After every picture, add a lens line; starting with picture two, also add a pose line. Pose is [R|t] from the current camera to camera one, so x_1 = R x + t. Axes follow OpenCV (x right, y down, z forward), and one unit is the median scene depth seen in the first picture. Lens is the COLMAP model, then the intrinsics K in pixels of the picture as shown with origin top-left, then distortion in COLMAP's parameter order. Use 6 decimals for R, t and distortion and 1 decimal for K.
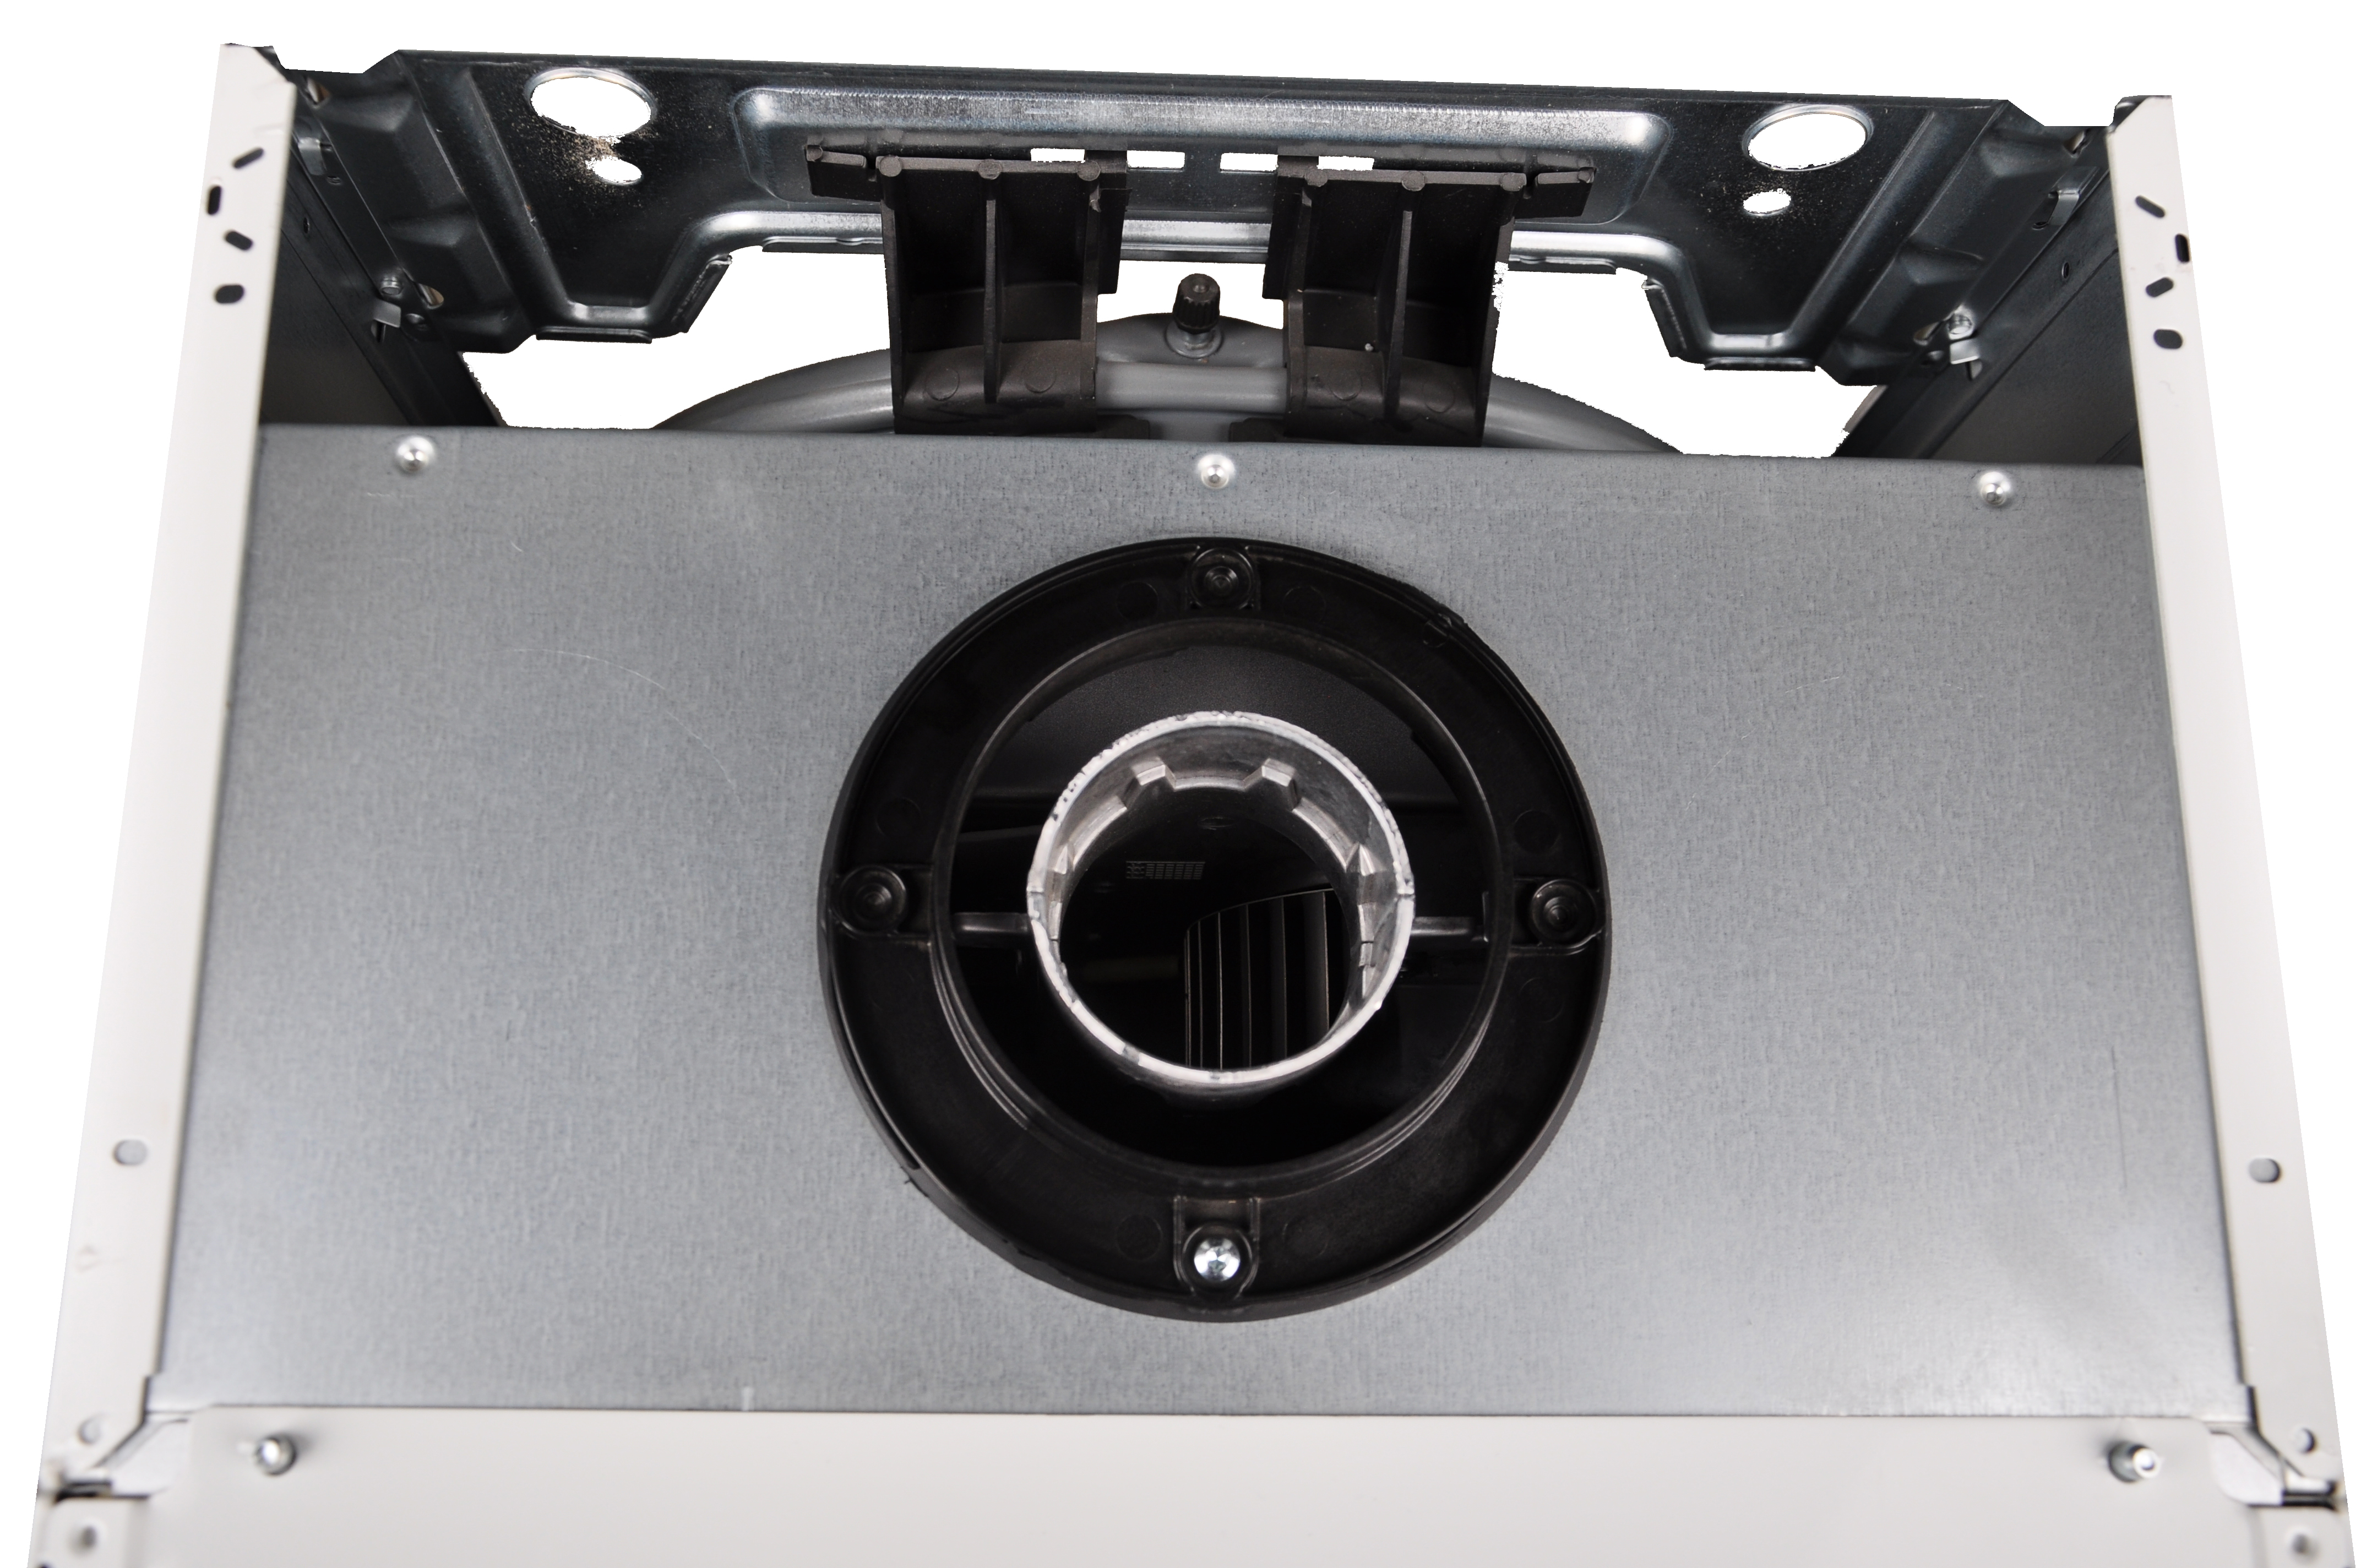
lens RADIAL K [[2318.0, 0, 1172.1], [0, 2318.0, 785.0], [0, 0, 1]] dist [-0.046950, 0.111381]
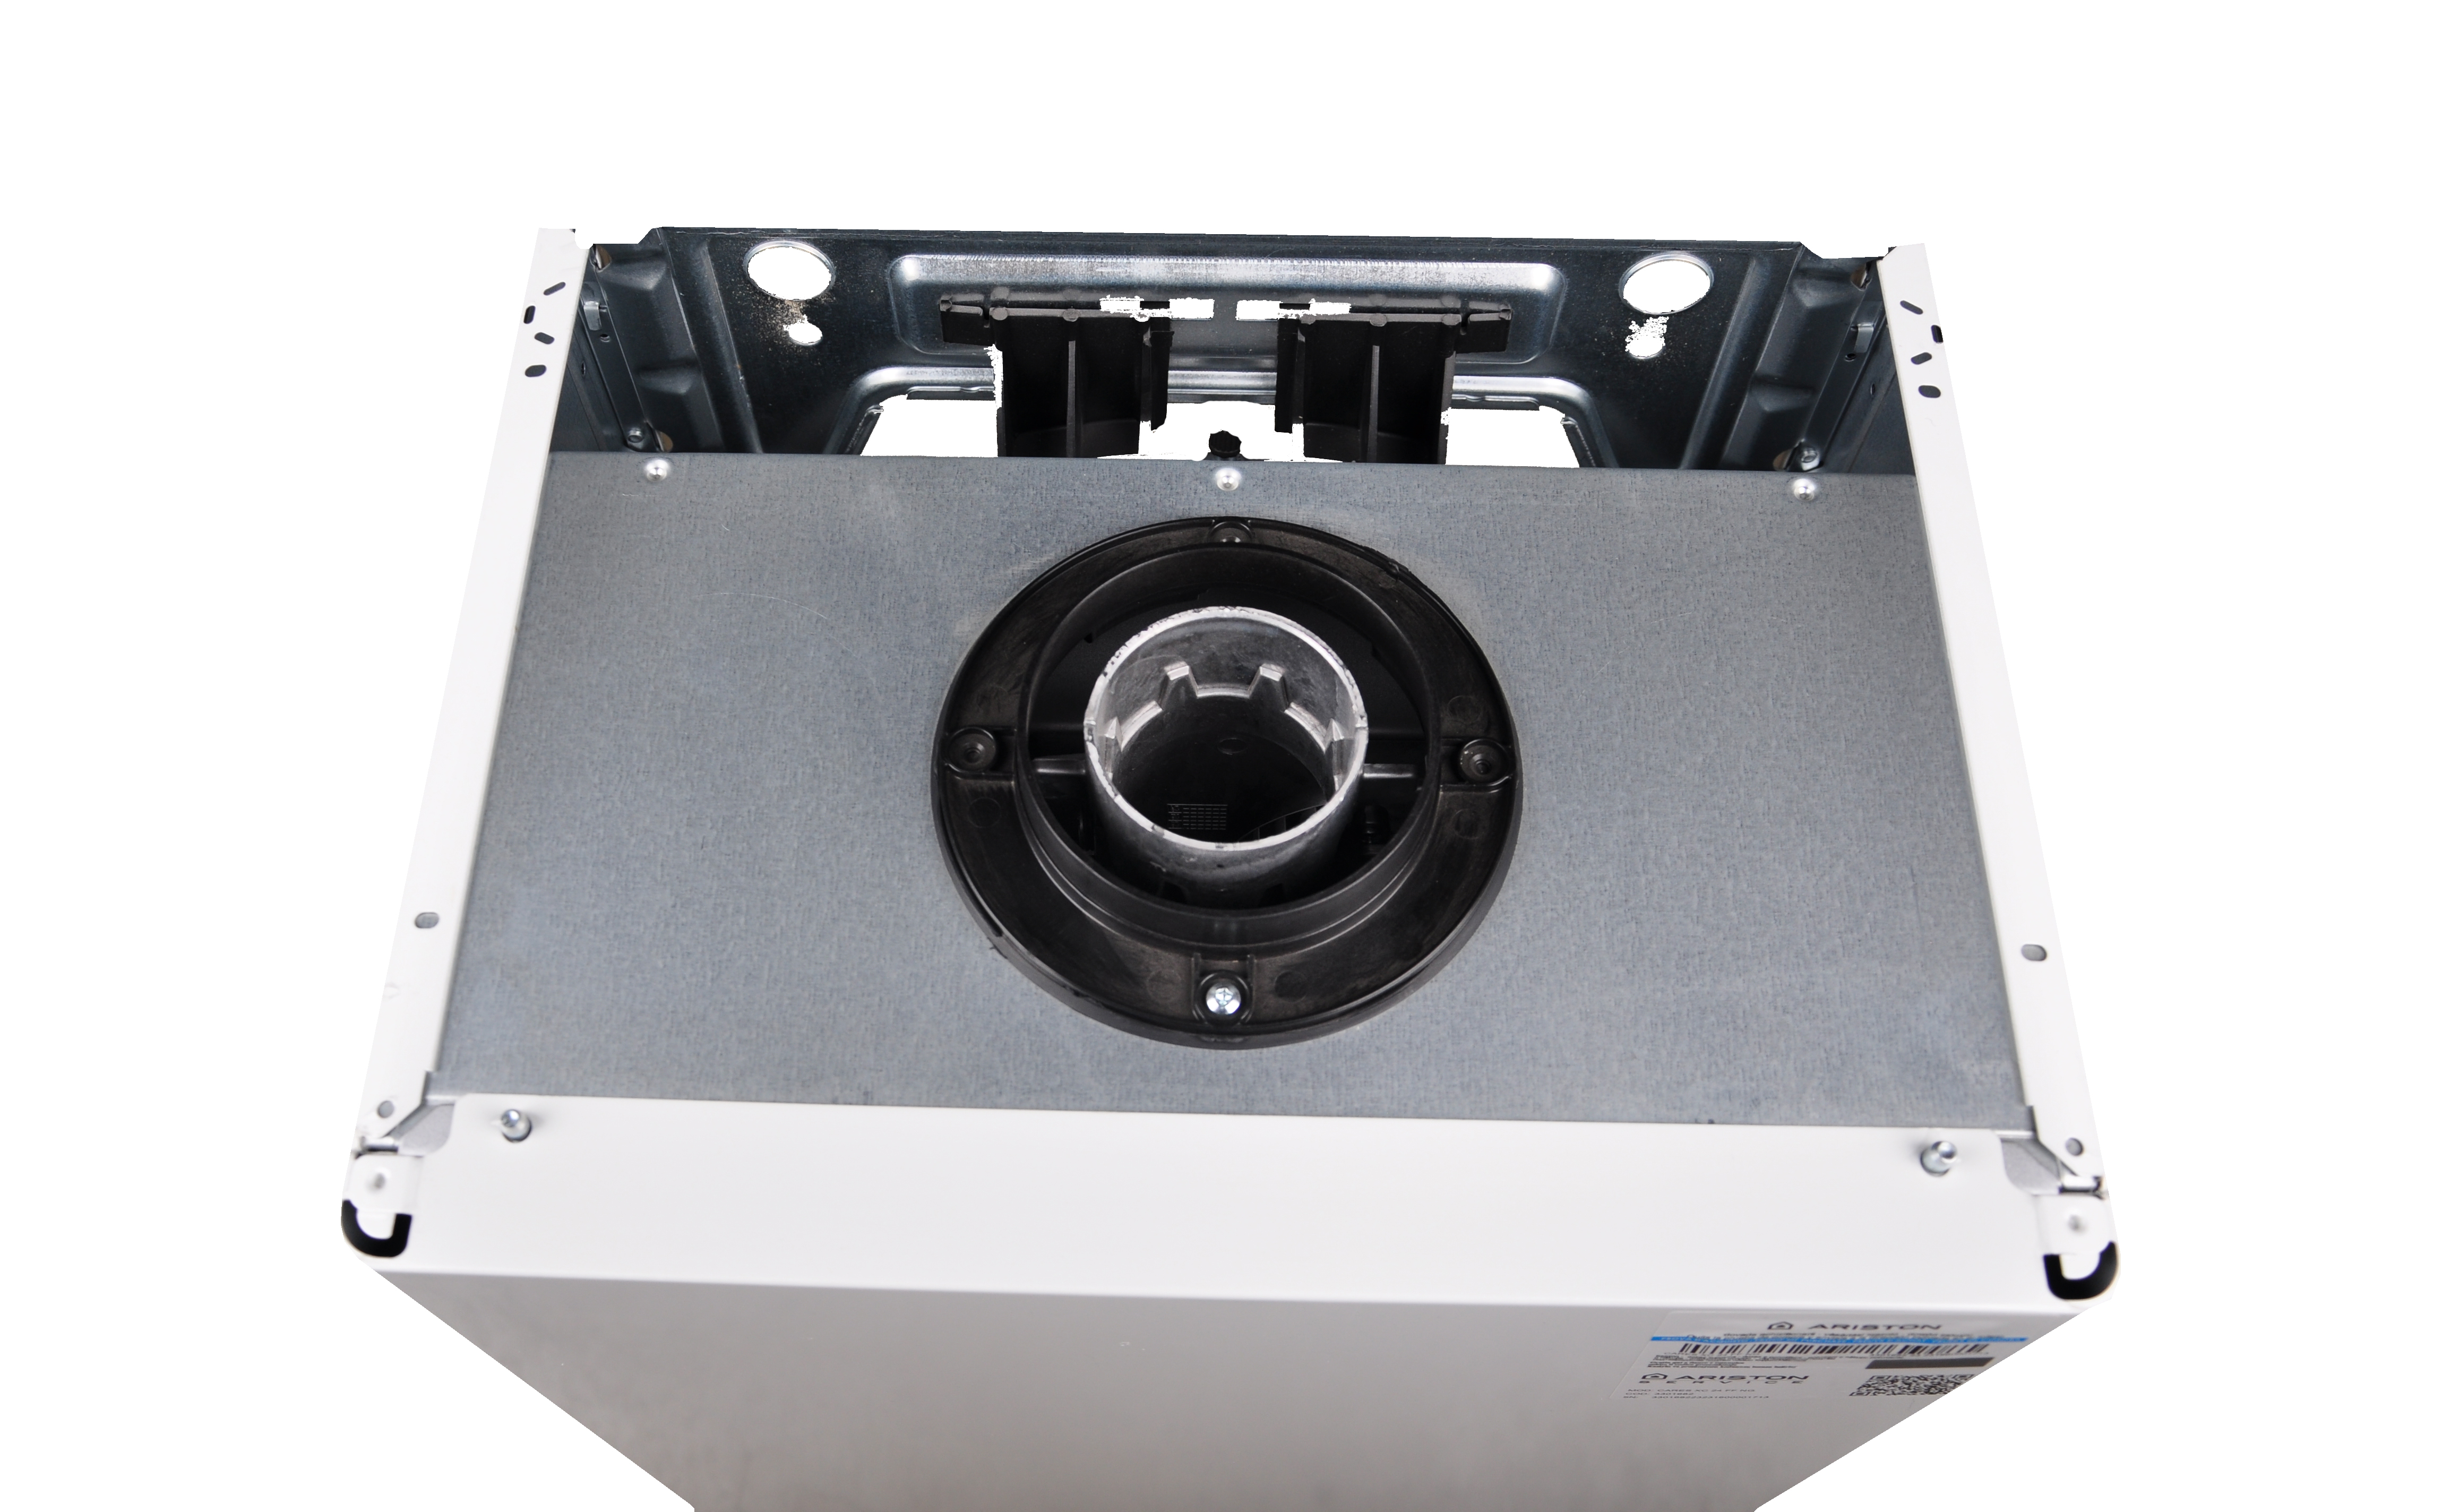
lens RADIAL K [[2102.4, 0, 1136.9], [0, 2102.4, 749.2], [0, 0, 1]] dist [-0.040174, 0.007566]
pose [[0.998258, -0.004591, -0.058825, 0.038614], [-0.008946, 0.973667, -0.227800, 0.316188], [0.058322, 0.227929, 0.971929, -0.188512]]
